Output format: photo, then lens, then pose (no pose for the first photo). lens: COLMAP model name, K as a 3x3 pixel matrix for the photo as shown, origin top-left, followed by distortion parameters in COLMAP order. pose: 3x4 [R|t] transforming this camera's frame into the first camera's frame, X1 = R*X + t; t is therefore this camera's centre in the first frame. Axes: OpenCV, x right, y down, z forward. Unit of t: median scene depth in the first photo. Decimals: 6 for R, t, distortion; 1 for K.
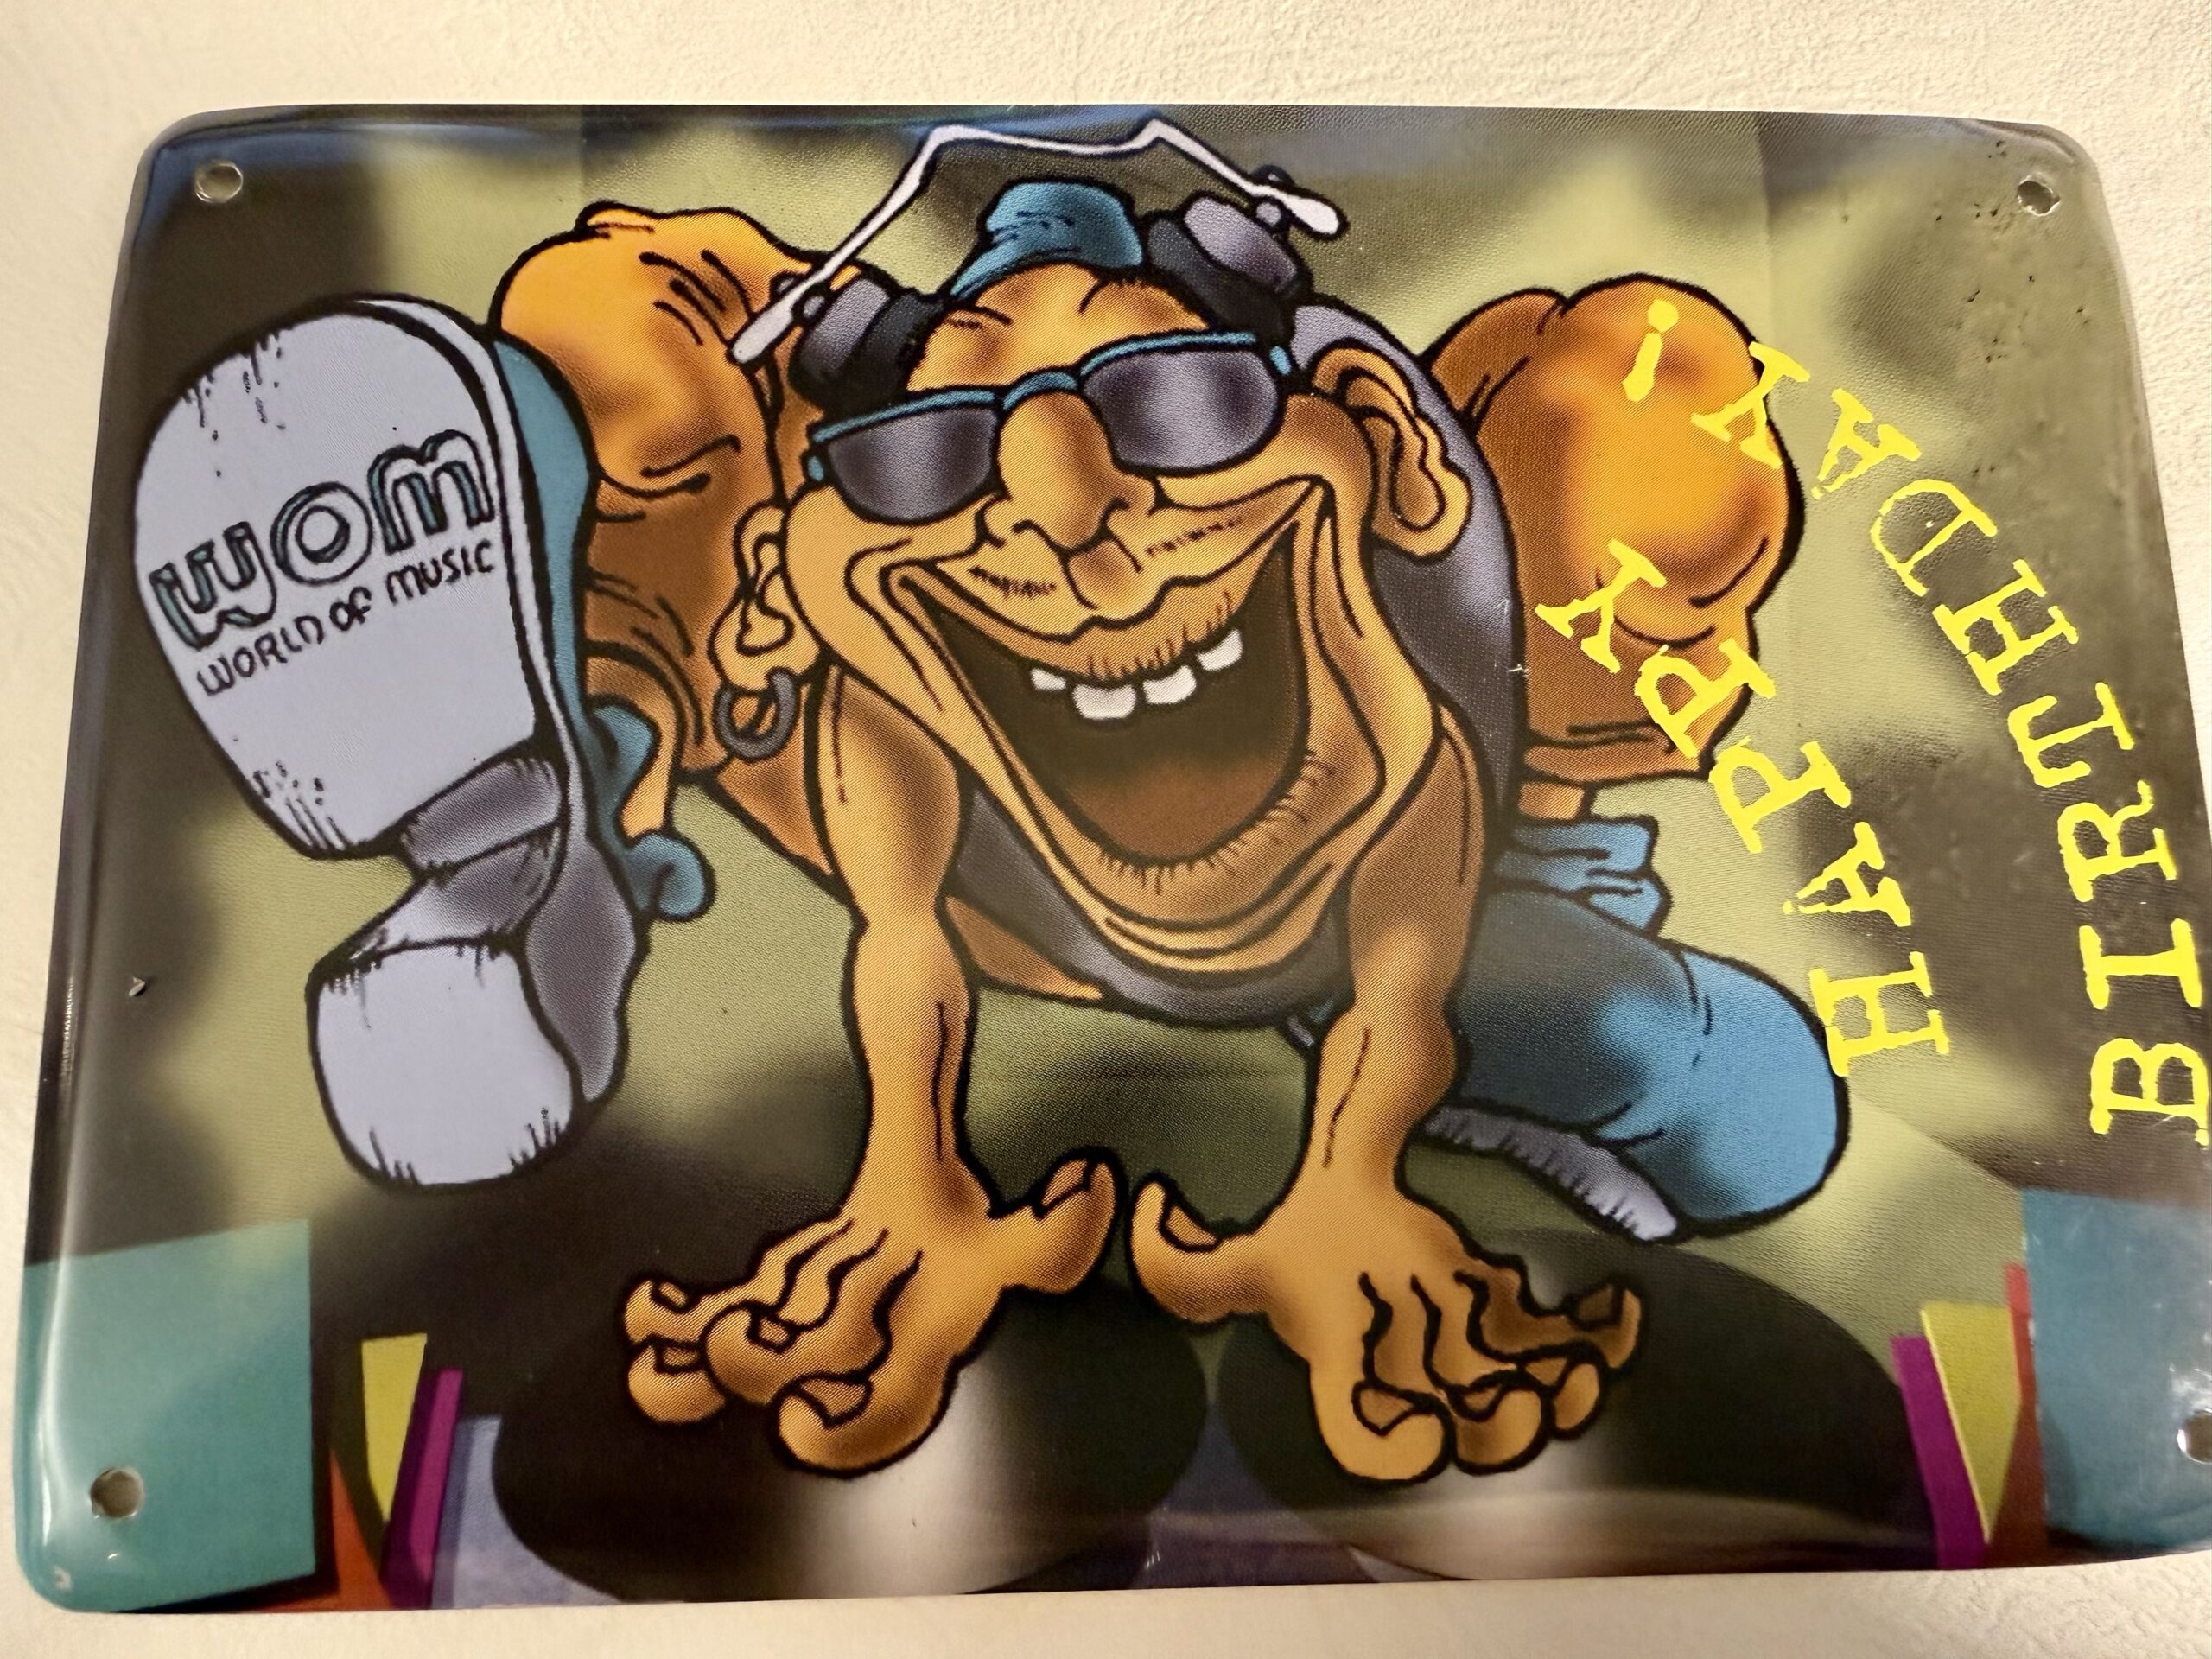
lens RADIAL K [[1543.7, 0, 1106.7], [0, 1543.7, 831.3], [0, 0, 1]] dist [-0.001685, -0.002675]
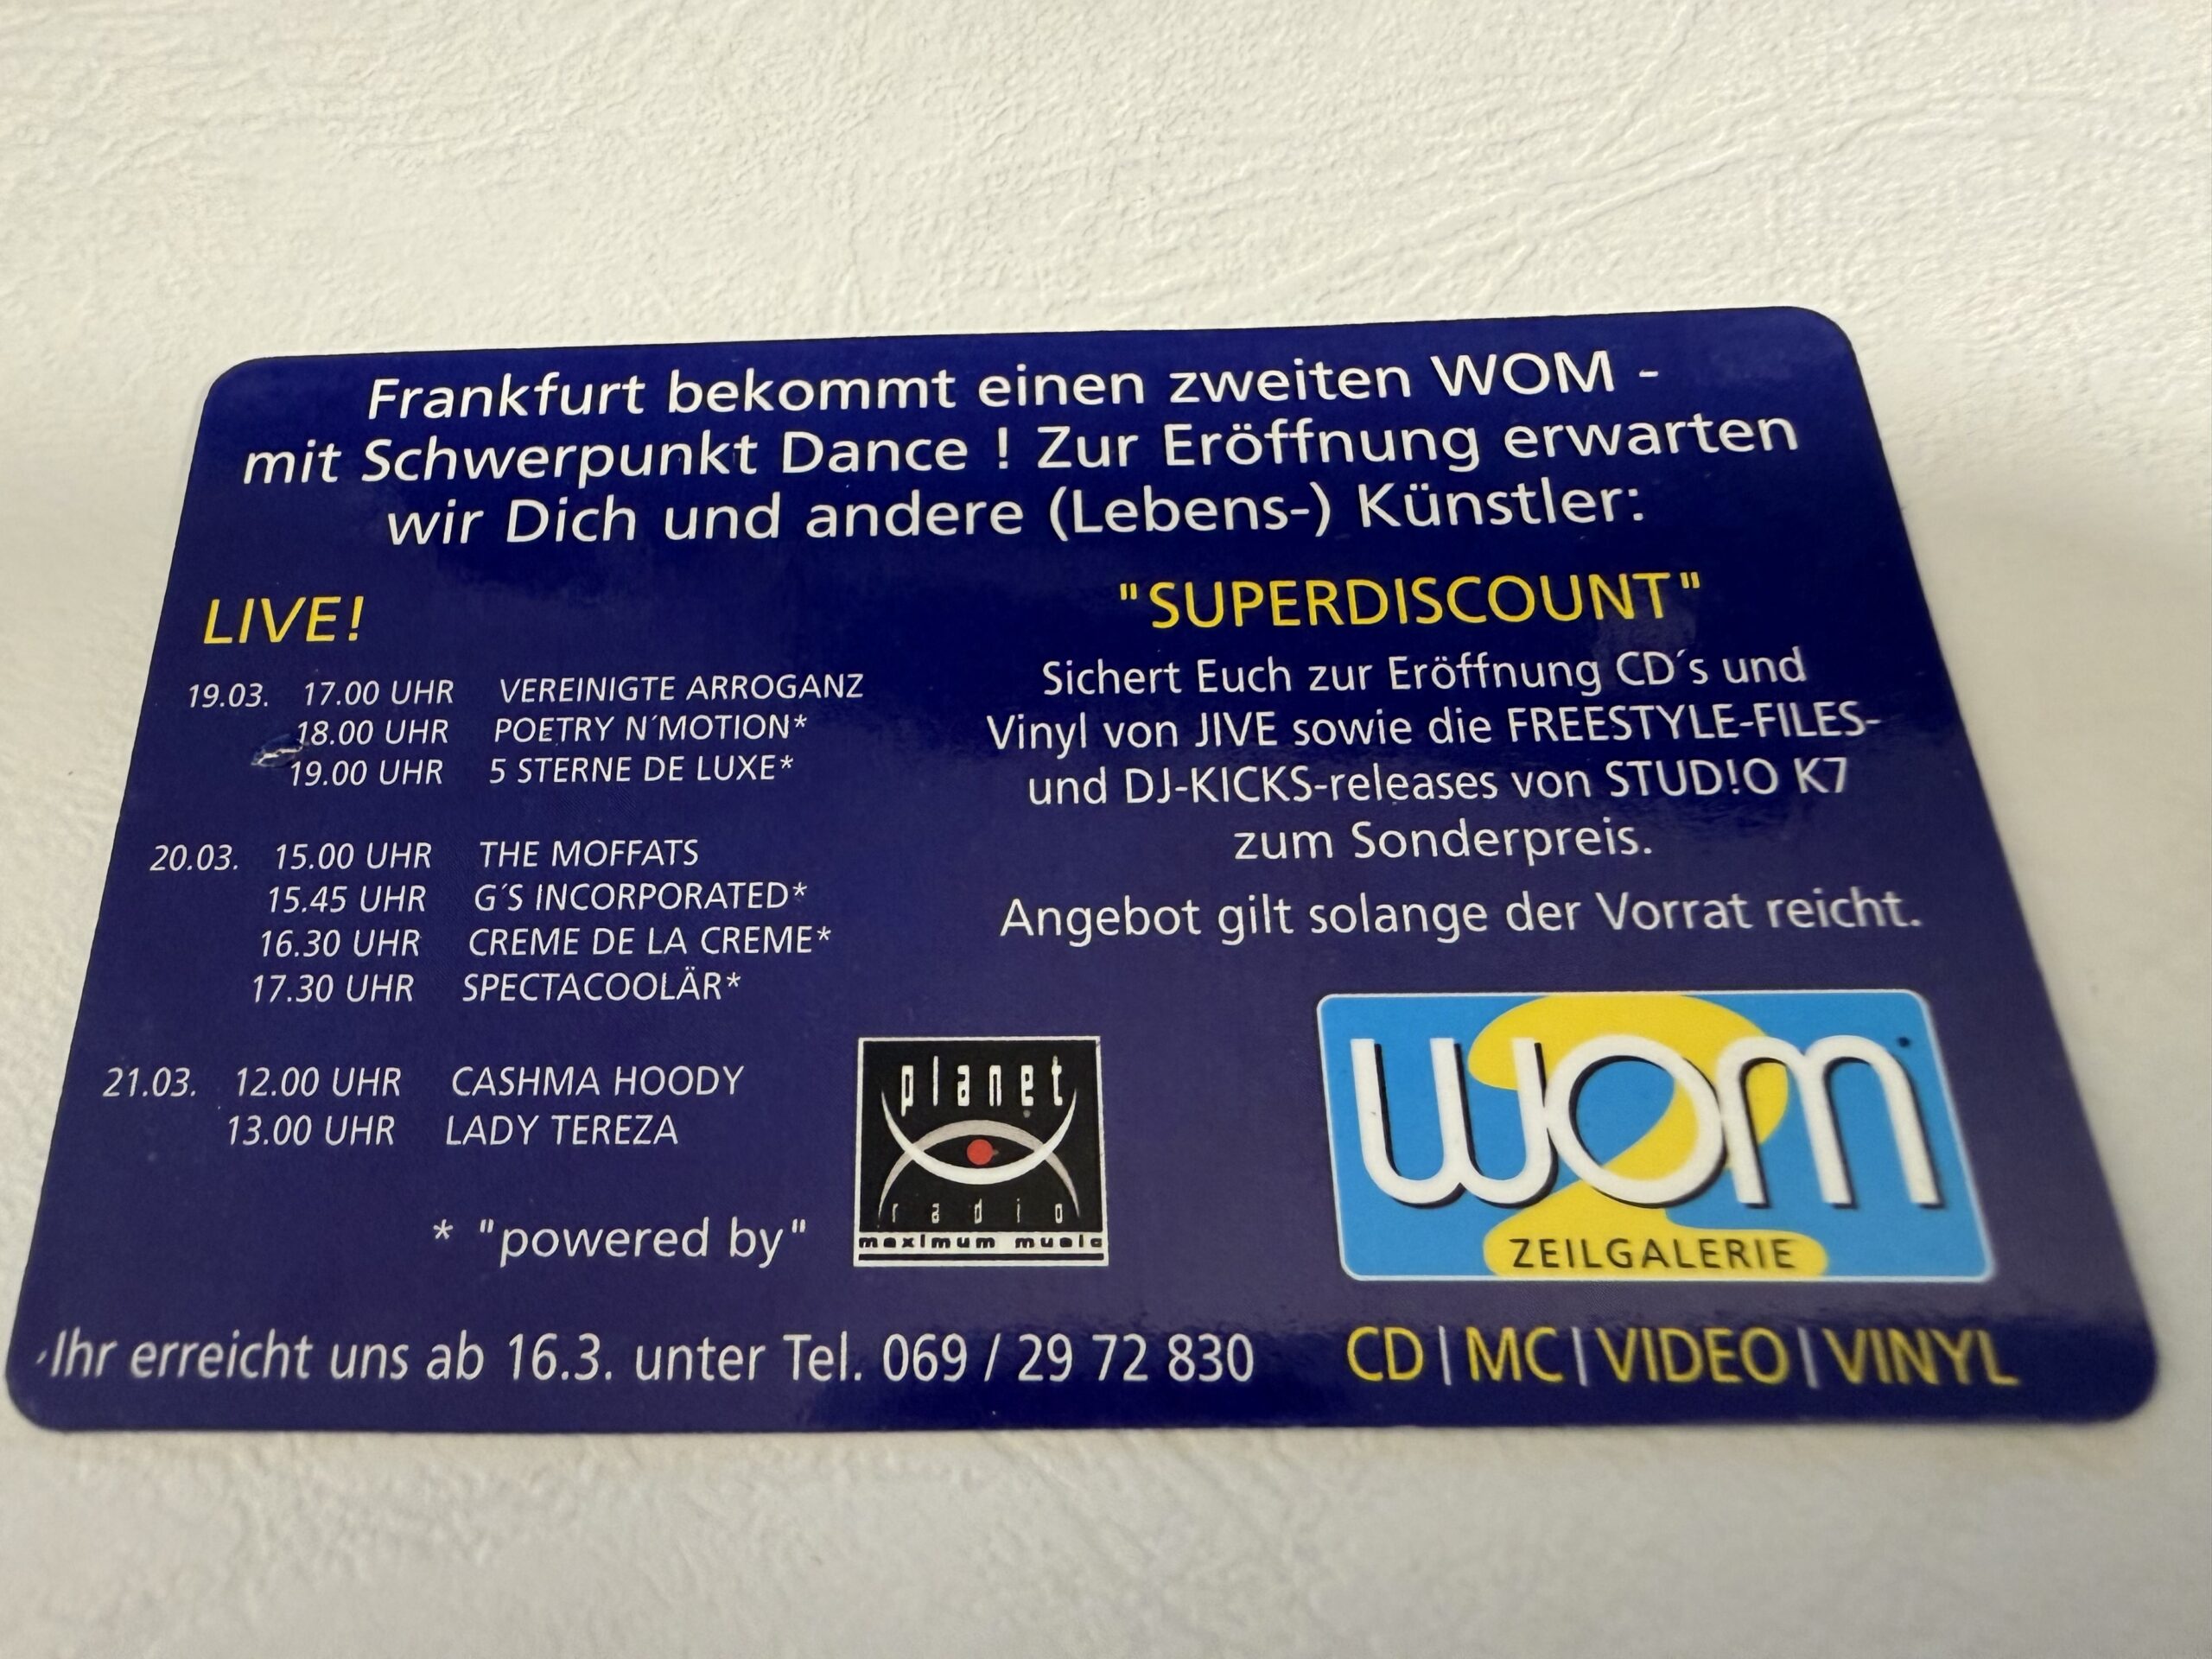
lens RADIAL K [[1543.7, 0, 1108.2], [0, 1543.7, 830.3], [0, 0, 1]] dist [-0.001685, -0.002675]
pose [[0.987351, -0.123788, 0.099071, -0.007826], [0.141622, 0.969499, -0.200038, -0.049428], [-0.071287, 0.211538, 0.974767, 0.353933]]
